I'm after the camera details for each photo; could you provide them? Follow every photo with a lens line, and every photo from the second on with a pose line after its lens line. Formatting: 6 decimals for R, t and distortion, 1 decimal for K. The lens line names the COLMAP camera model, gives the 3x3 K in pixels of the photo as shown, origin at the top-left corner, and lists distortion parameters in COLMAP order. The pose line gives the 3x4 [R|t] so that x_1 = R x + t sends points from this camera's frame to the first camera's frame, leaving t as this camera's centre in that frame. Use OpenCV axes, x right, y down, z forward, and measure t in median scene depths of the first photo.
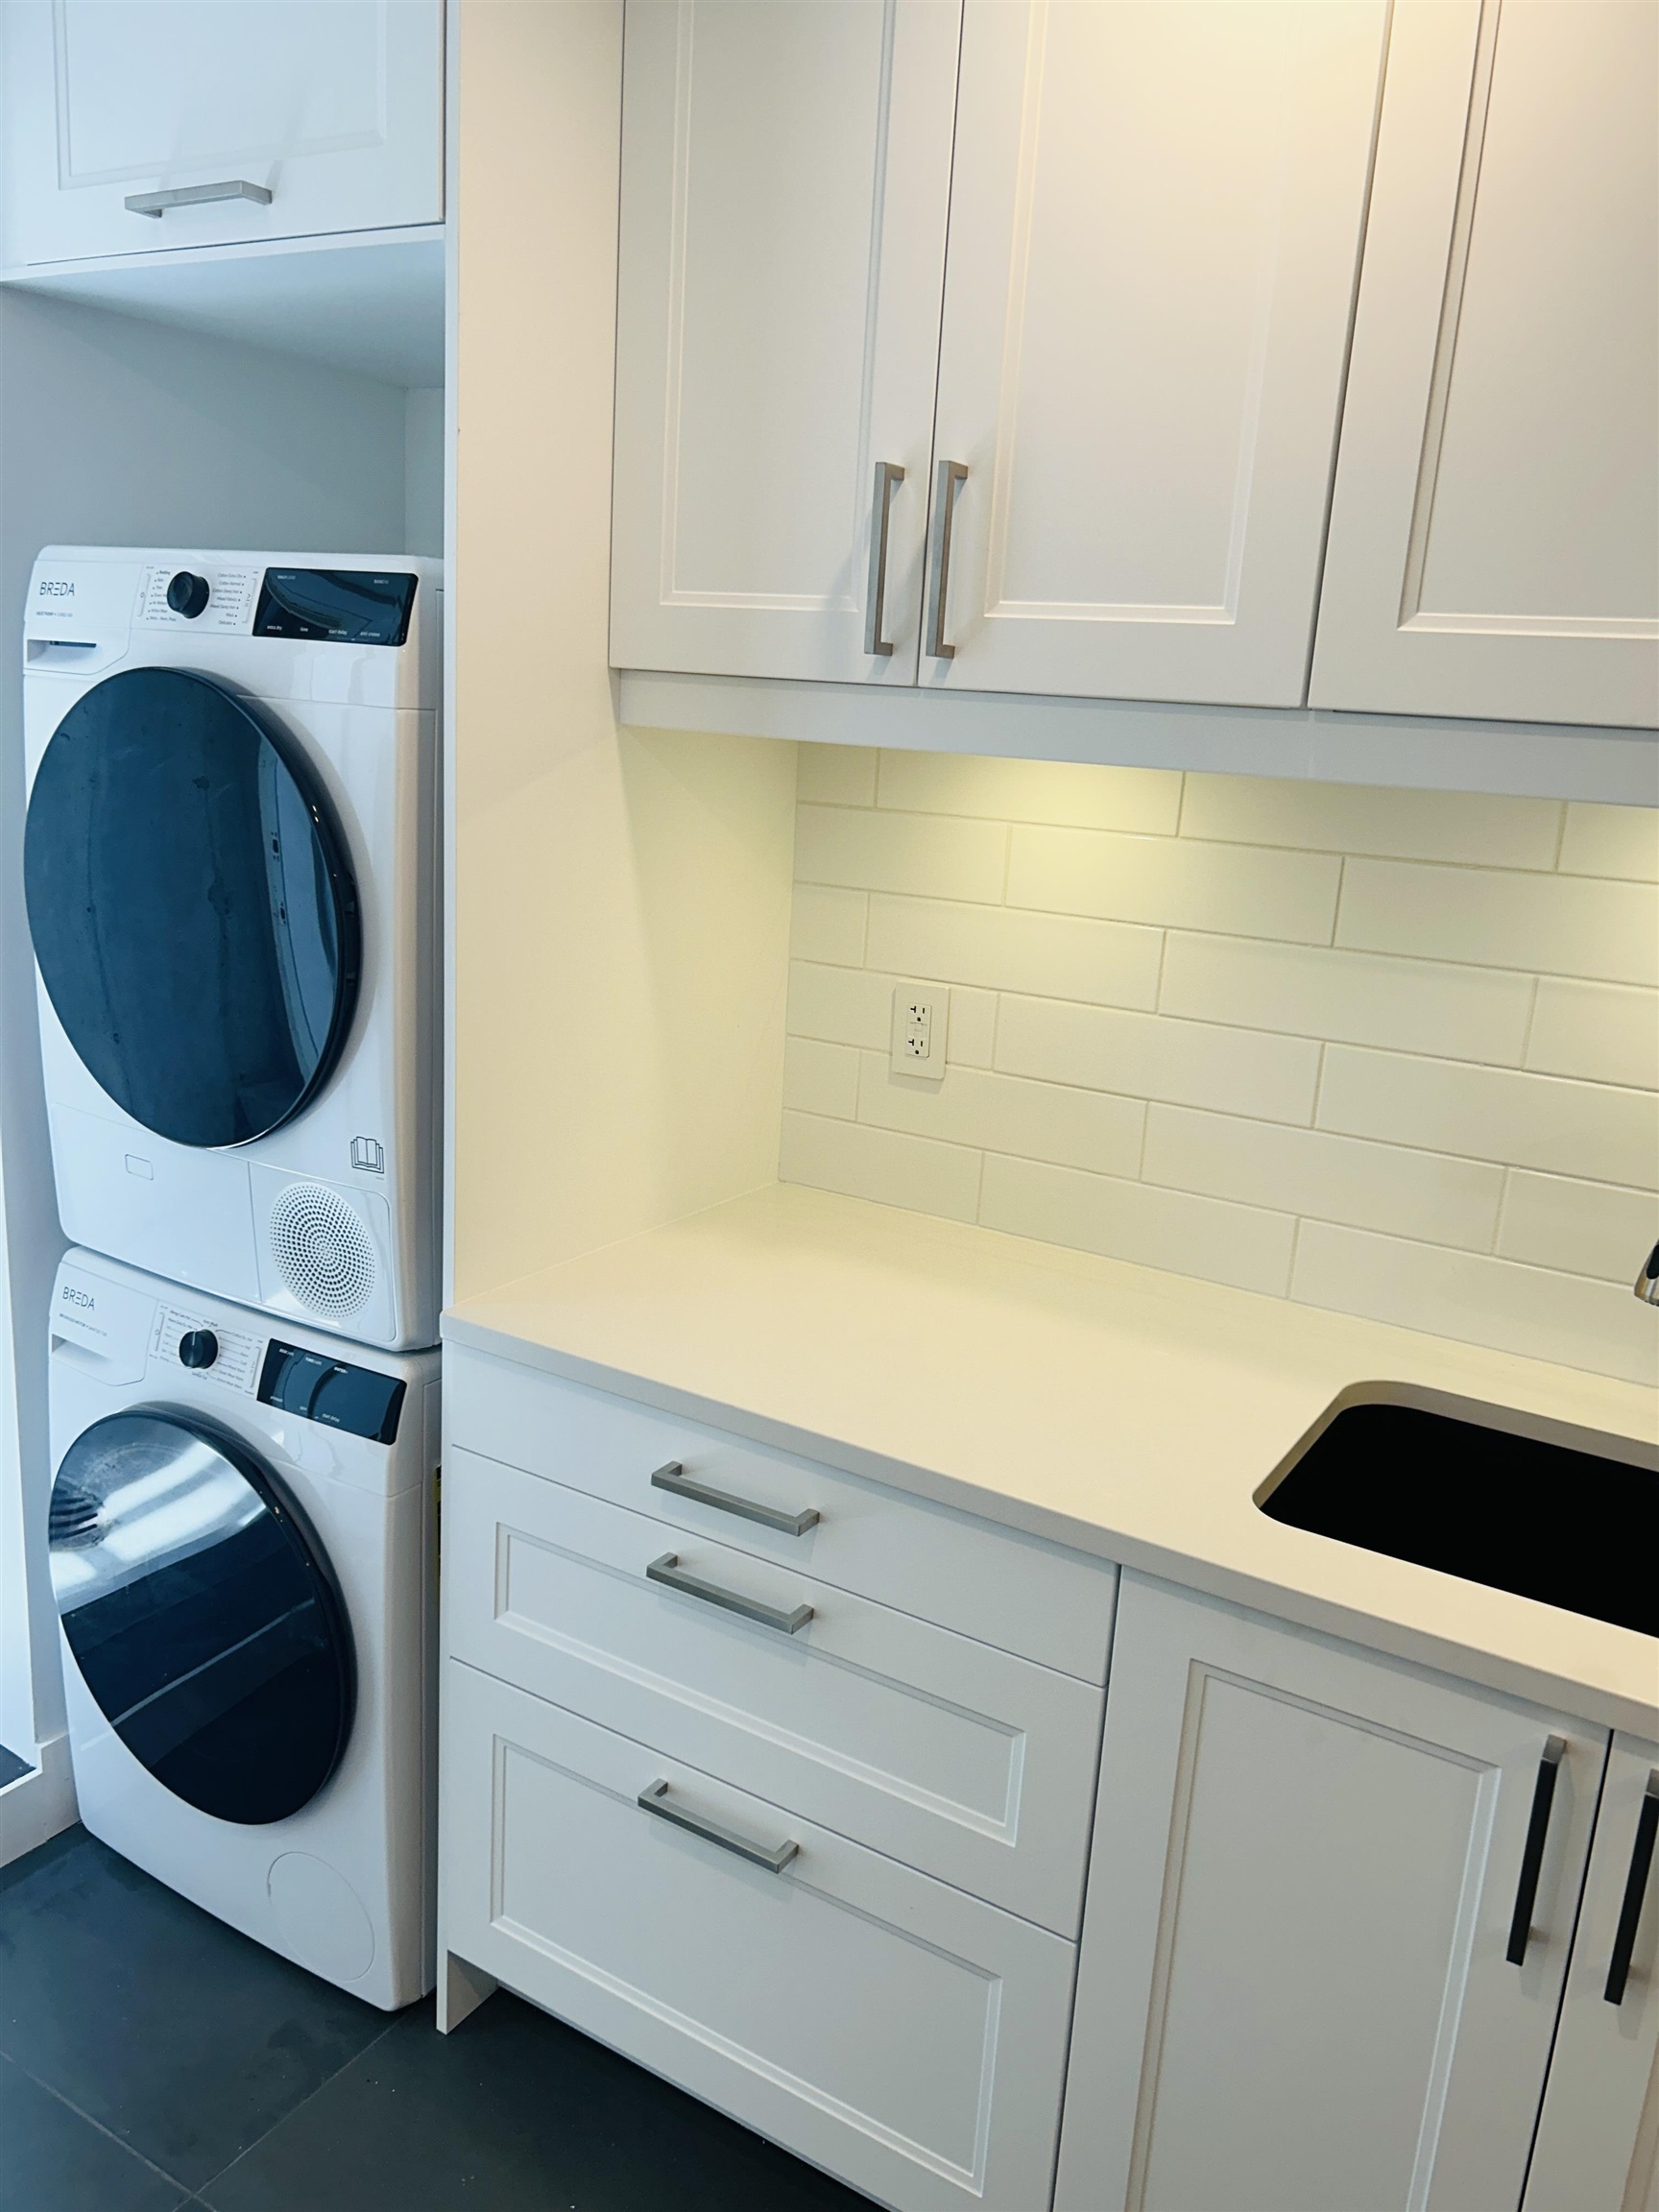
lens RADIAL K [[1650.8, 0, 839.0], [0, 1650.8, 1109.3], [0, 0, 1]] dist [0.078506, -0.096598]
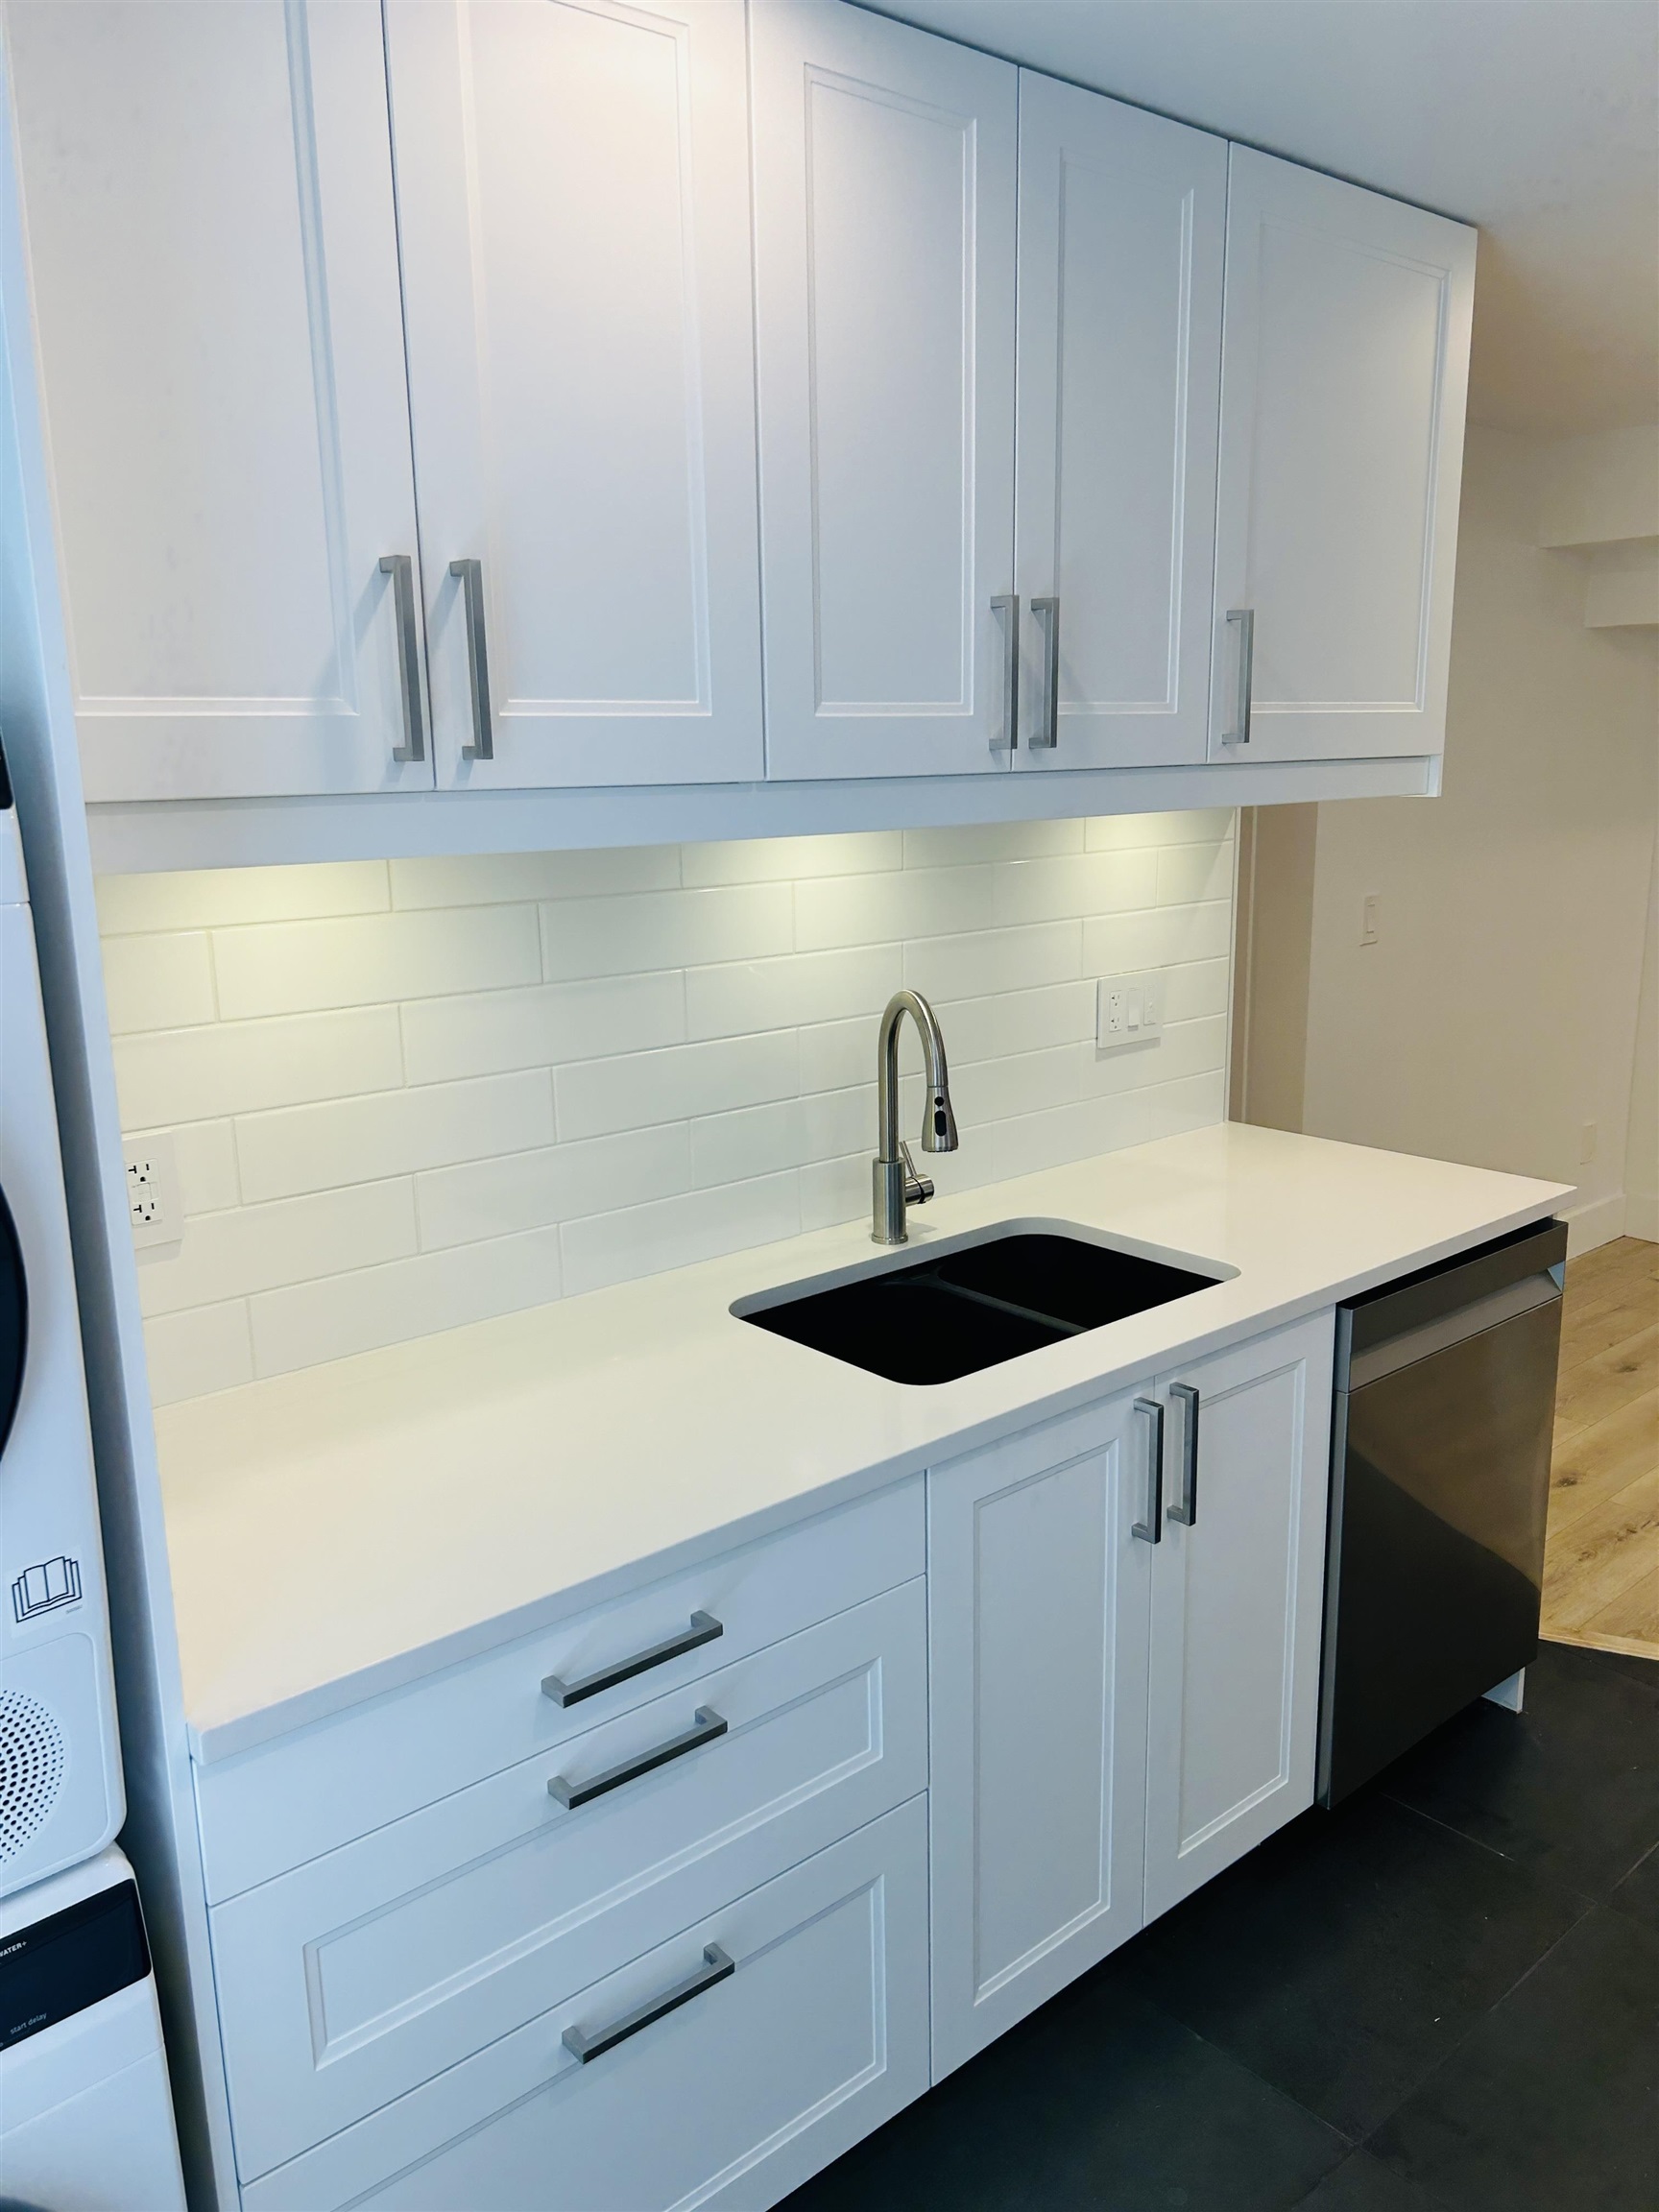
lens RADIAL K [[1650.8, 0, 839.0], [0, 1650.8, 1109.3], [0, 0, 1]] dist [0.078506, -0.096598]
pose [[0.309161, -0.273497, 0.910834, -0.770437], [0.266101, 0.944376, 0.193247, -0.201991], [-0.913022, 0.182629, 0.364742, 0.473672]]
